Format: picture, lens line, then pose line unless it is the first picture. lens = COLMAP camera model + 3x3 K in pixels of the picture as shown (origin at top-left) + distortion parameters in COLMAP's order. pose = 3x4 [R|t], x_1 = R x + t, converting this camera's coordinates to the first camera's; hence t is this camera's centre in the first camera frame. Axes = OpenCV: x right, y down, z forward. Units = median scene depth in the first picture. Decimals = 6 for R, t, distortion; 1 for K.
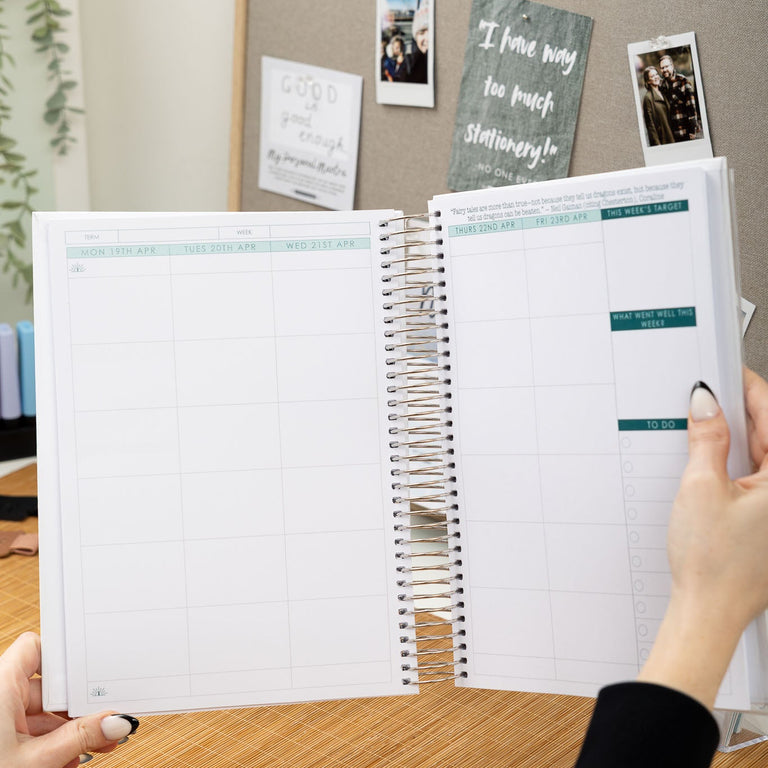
lens RADIAL K [[2256.7, 0, 384.2], [0, 2256.7, 360.8], [0, 0, 1]] dist [0.023250, -0.858827]
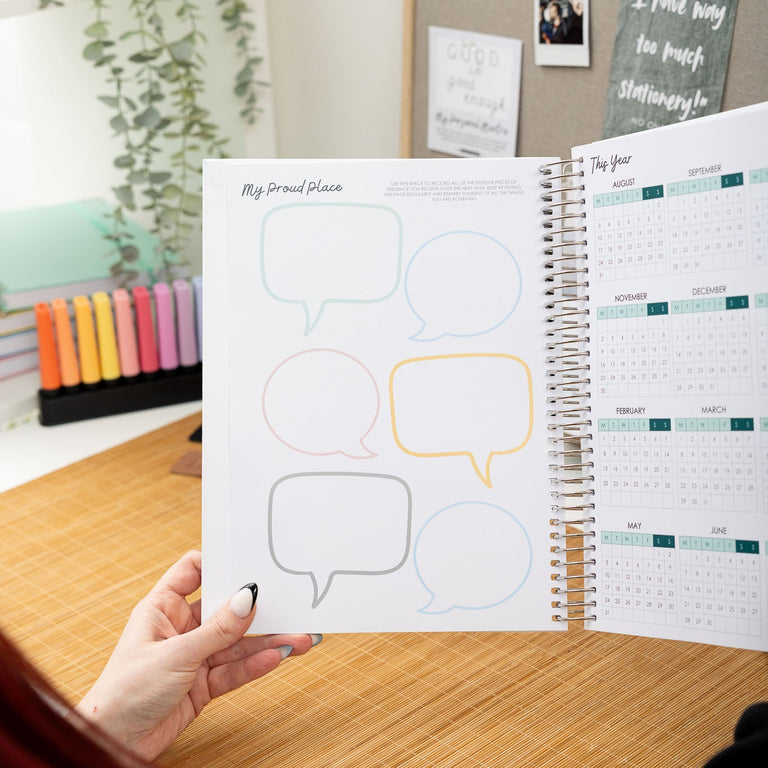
lens RADIAL K [[1809.0, 0, 355.1], [0, 1809.0, 387.4], [0, 0, 1]] dist [0.061226, -0.525795]
pose [[0.994525, -0.008309, -0.104171, -0.000152], [0.012017, 0.999314, 0.035019, 0.008594], [0.103809, -0.036079, 0.993943, 0.130387]]
